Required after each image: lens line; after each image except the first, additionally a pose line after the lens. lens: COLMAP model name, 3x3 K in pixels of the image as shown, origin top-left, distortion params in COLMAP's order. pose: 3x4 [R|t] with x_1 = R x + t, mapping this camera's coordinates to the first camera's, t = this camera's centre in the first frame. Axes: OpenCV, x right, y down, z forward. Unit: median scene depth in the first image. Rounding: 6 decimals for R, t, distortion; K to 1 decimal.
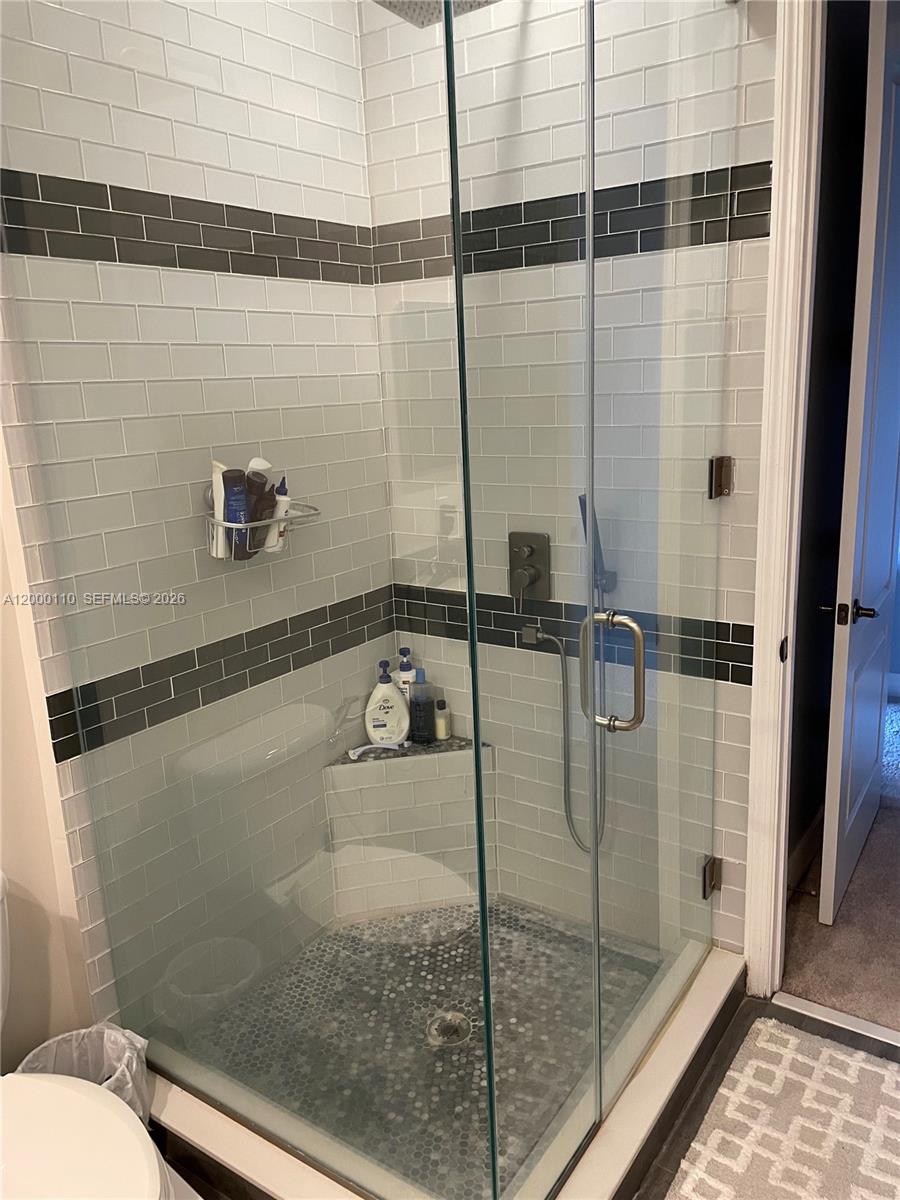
lens RADIAL K [[926.5, 0, 450.0], [0, 926.5, 600.0], [0, 0, 1]] dist [0.114923, -0.138006]
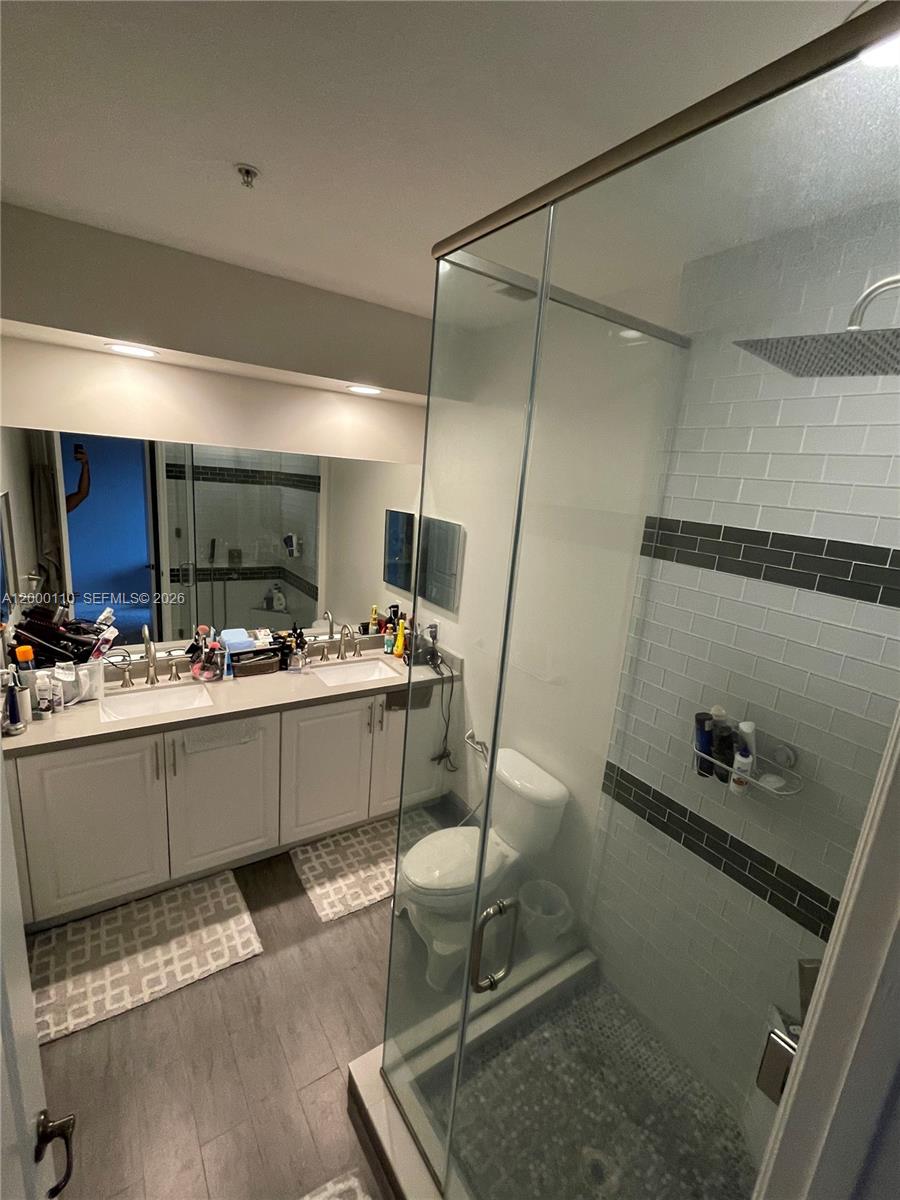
lens RADIAL K [[527.5, 0, 450.0], [0, 527.5, 600.0], [0, 0, 1]] dist [0.000374, -0.000038]
pose [[-0.364597, 0.227843, -0.902860, 0.580700], [-0.282211, 0.896962, 0.340319, -0.449083], [0.887370, 0.378876, -0.262730, 0.785226]]
